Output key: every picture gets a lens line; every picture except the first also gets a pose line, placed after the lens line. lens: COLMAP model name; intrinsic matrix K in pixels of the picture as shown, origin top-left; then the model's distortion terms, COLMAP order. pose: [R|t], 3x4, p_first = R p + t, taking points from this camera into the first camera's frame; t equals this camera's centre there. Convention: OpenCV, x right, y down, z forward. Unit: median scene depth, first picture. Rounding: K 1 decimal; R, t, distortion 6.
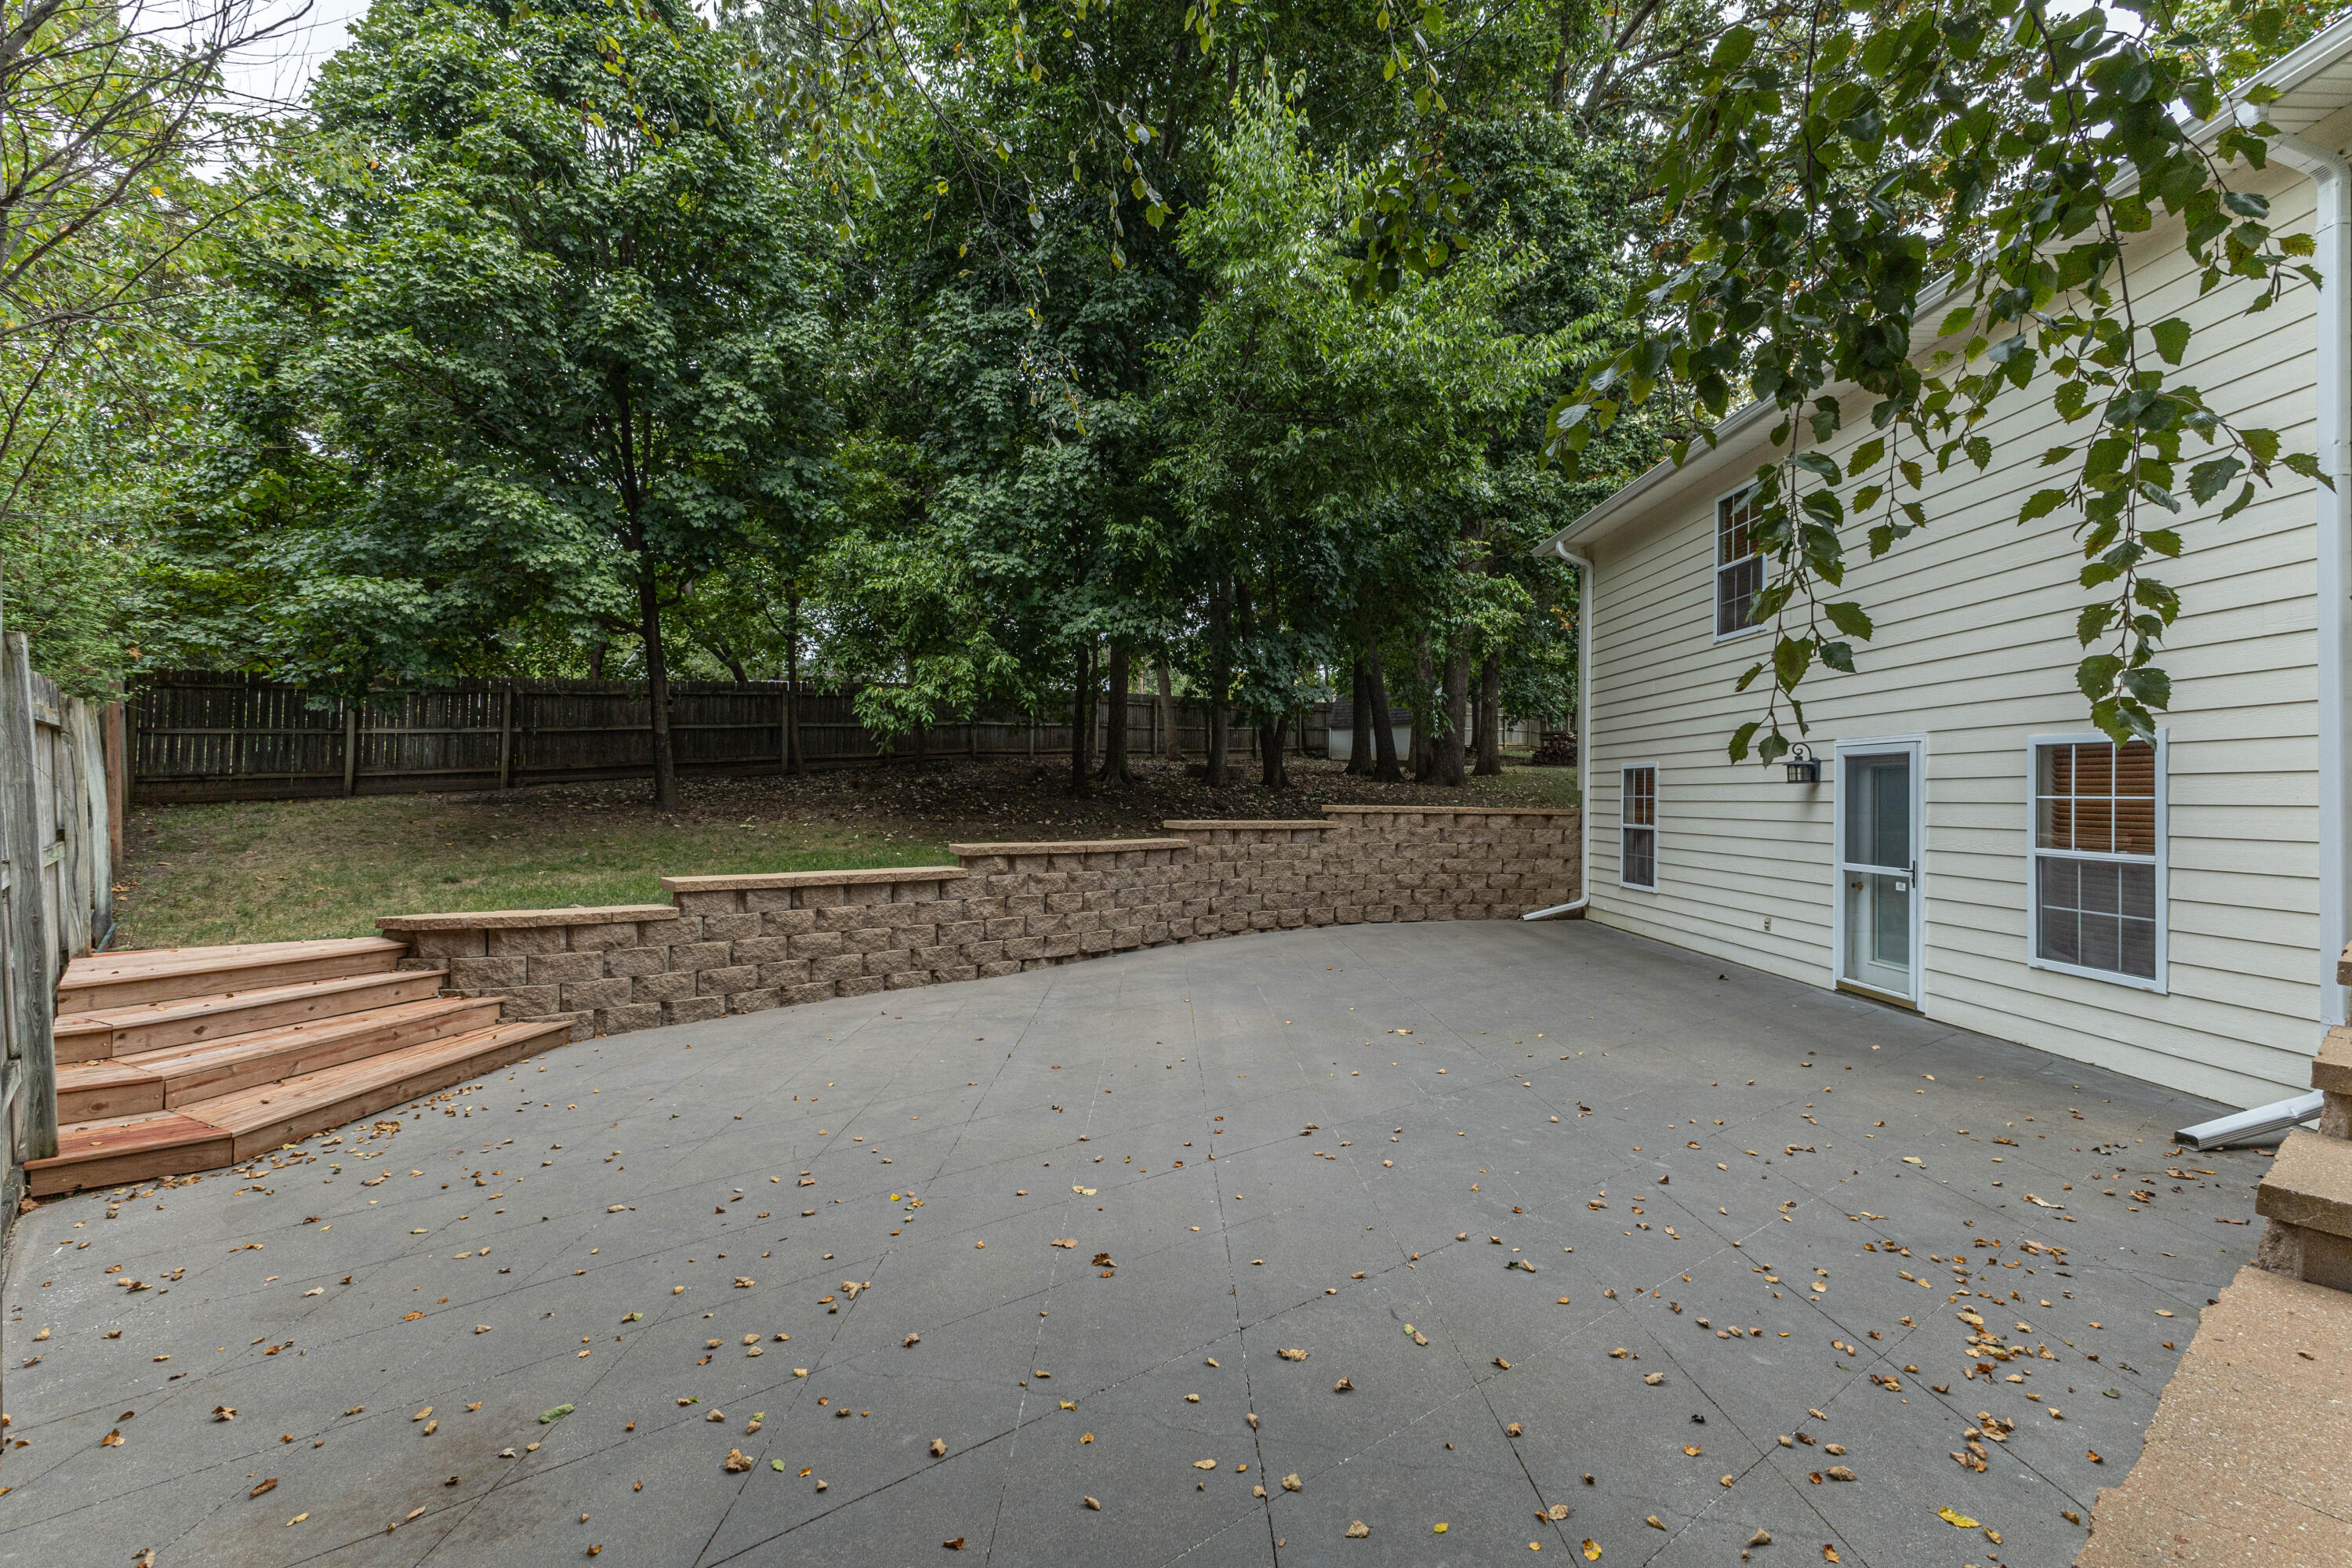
lens RADIAL K [[1006.8, 0, 1174.0], [0, 1006.8, 781.7], [0, 0, 1]] dist [0.011848, -0.004195]
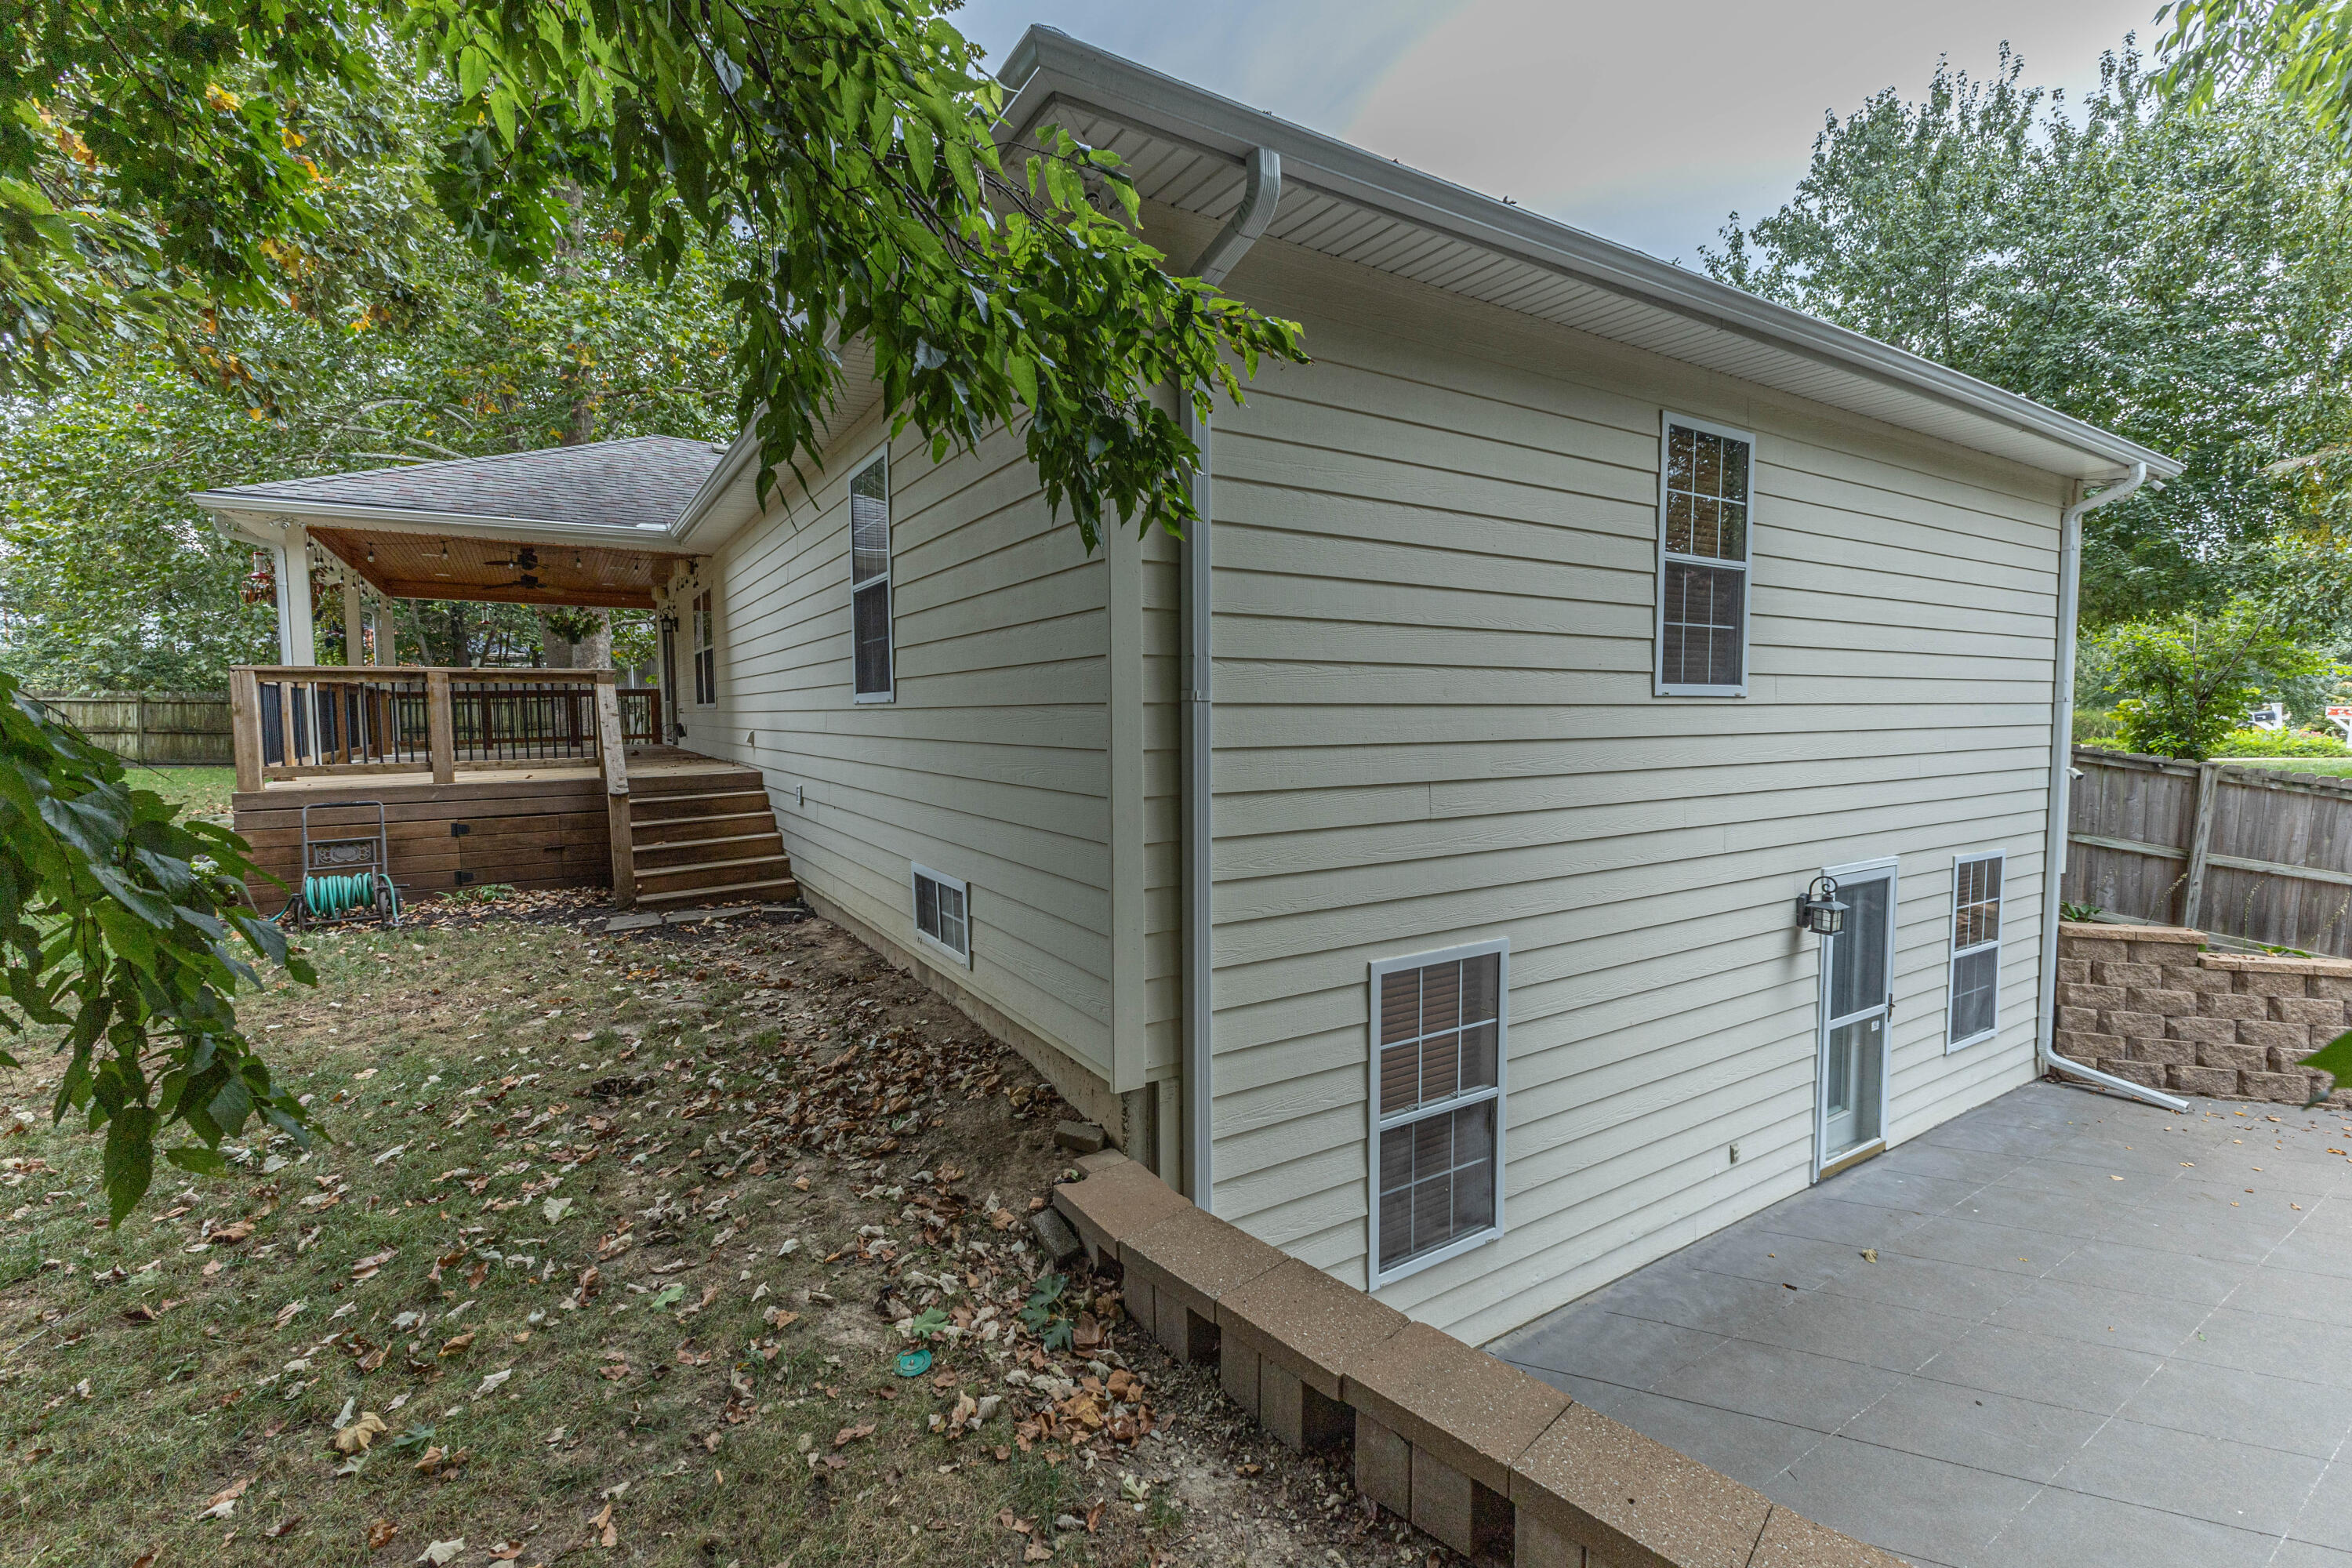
lens RADIAL K [[1006.8, 0, 1186.6], [0, 1006.8, 770.8], [0, 0, 1]] dist [0.011848, -0.004195]
pose [[-0.472299, 0.389636, 0.790644, 0.159160], [0.224044, 0.920600, -0.319845, 0.034165], [-0.852490, 0.026076, -0.522093, 1.760623]]
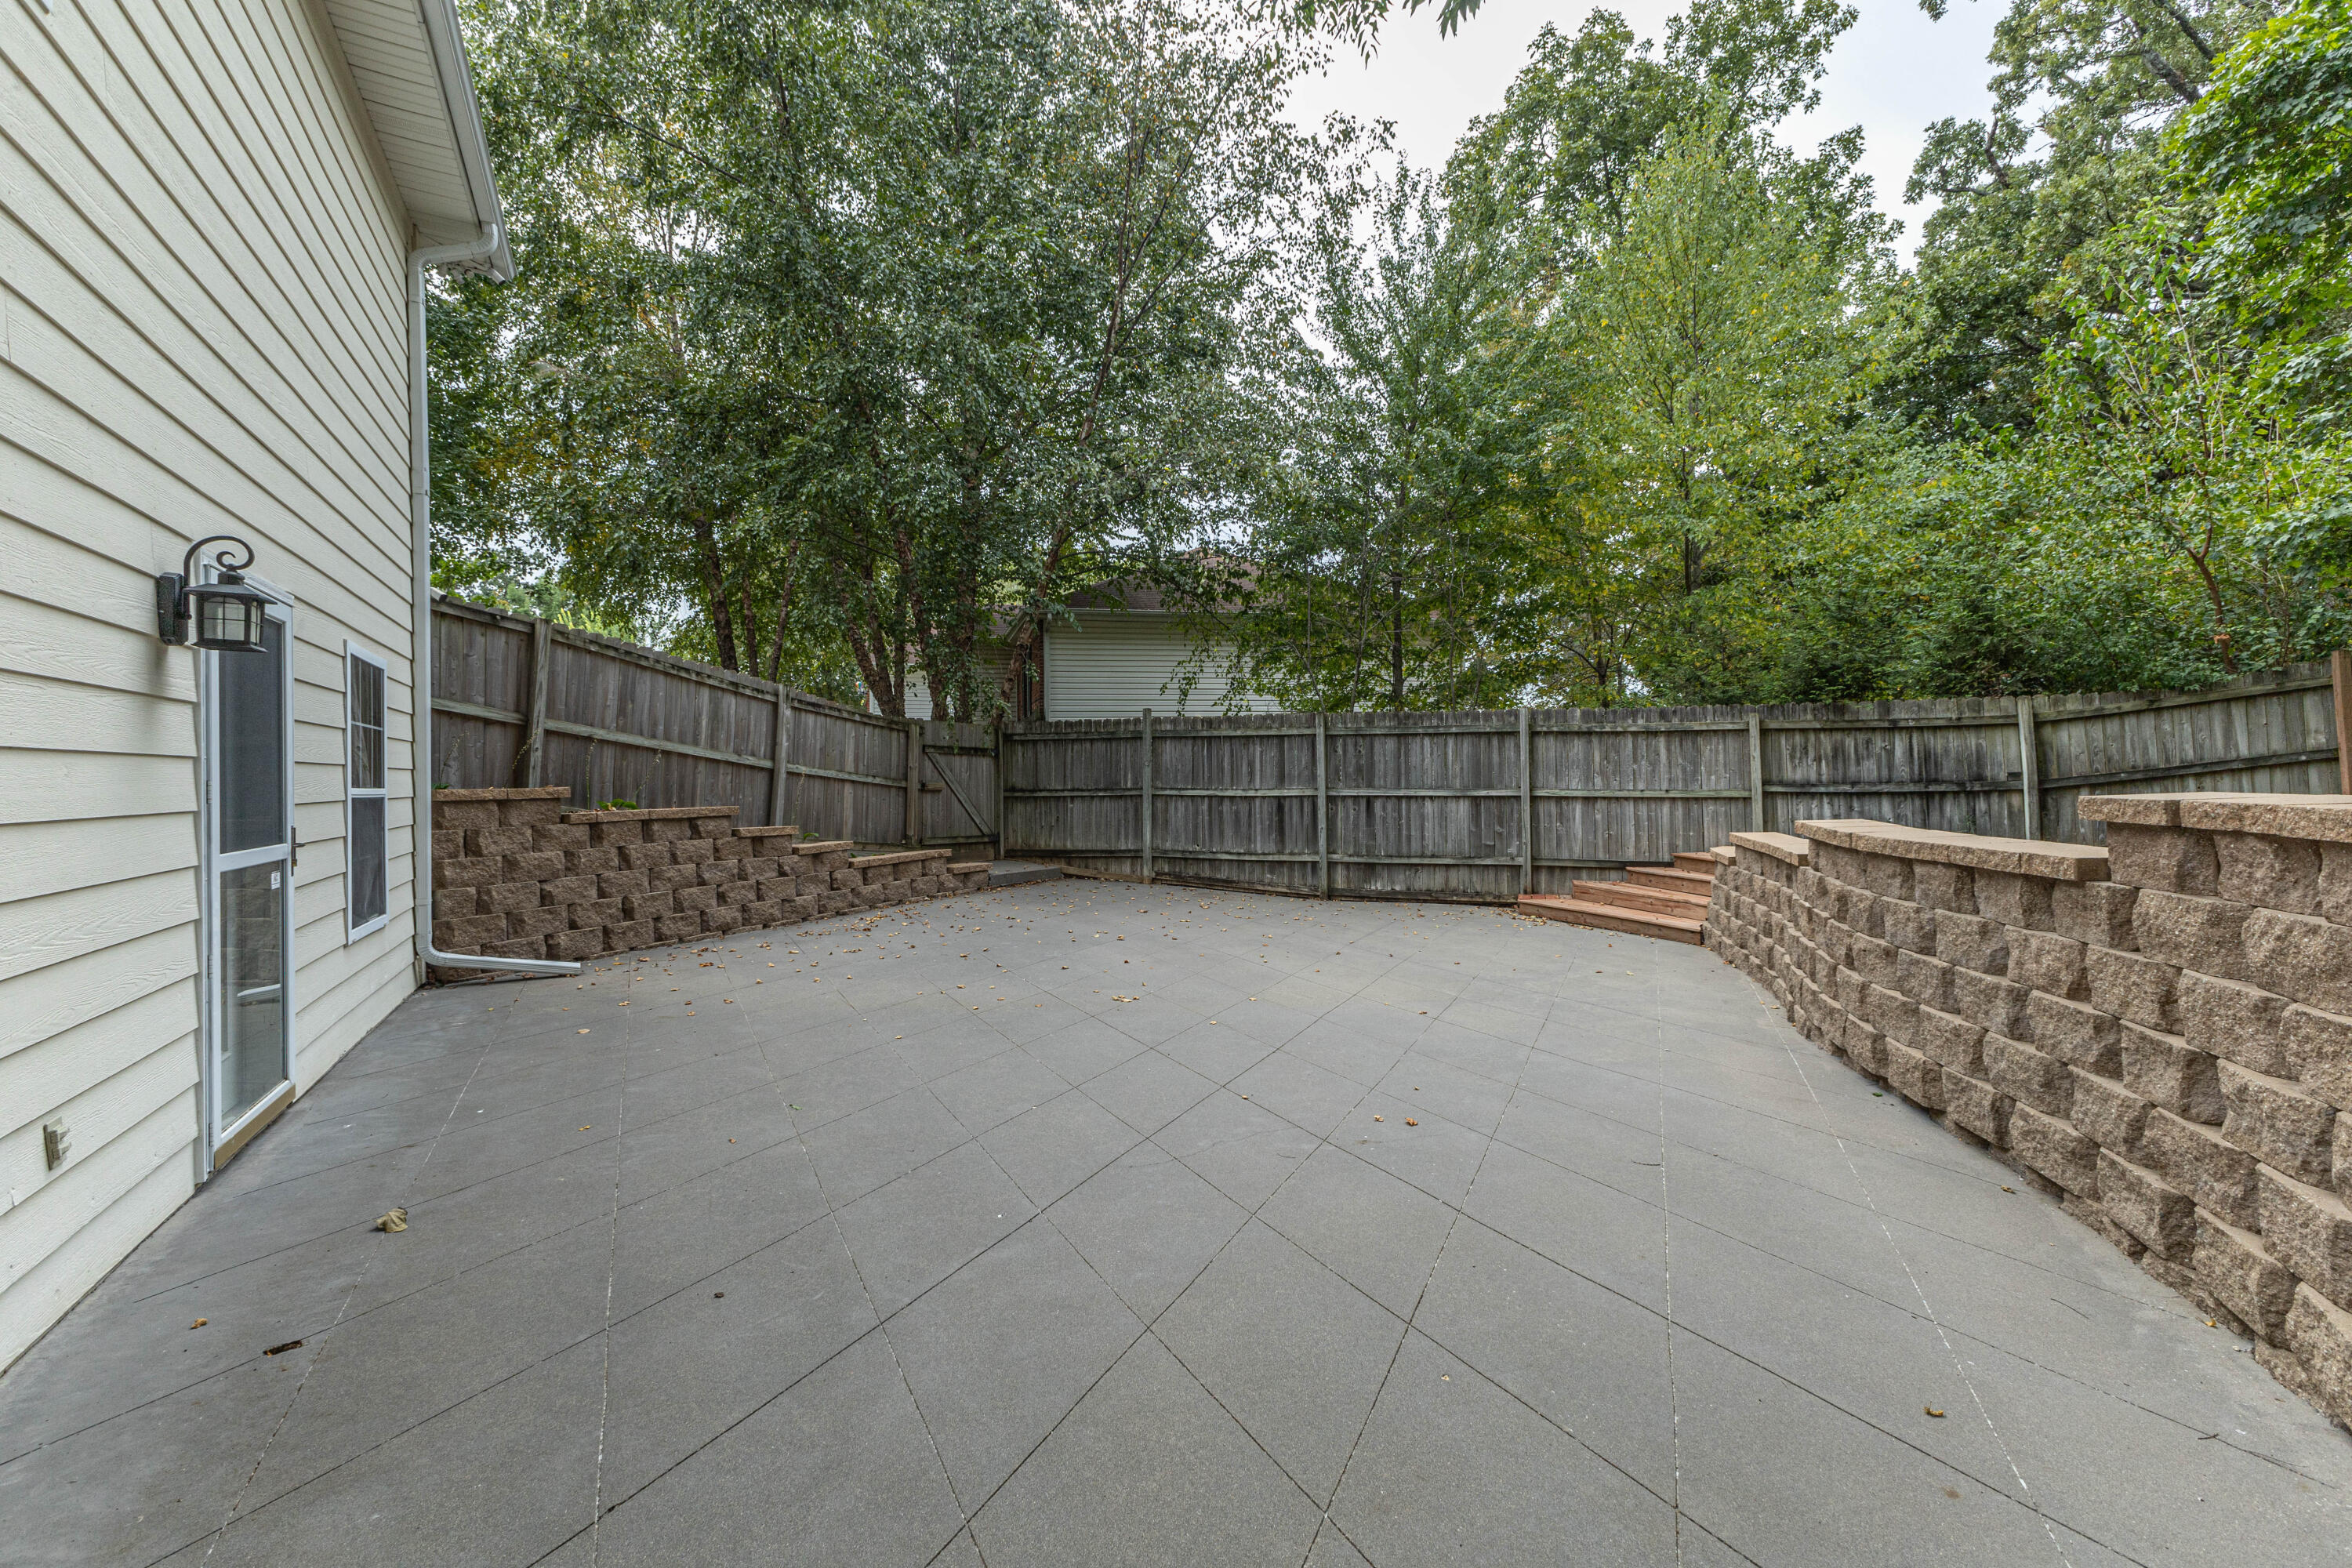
lens RADIAL K [[1006.8, 0, 1186.6], [0, 1006.8, 781.1], [0, 0, 1]] dist [0.011848, -0.004195]
pose [[-0.793900, 0.442302, -0.417243, 0.467931], [0.393671, 0.896857, 0.201672, 0.117957], [0.463407, -0.004149, -0.886136, 1.469098]]
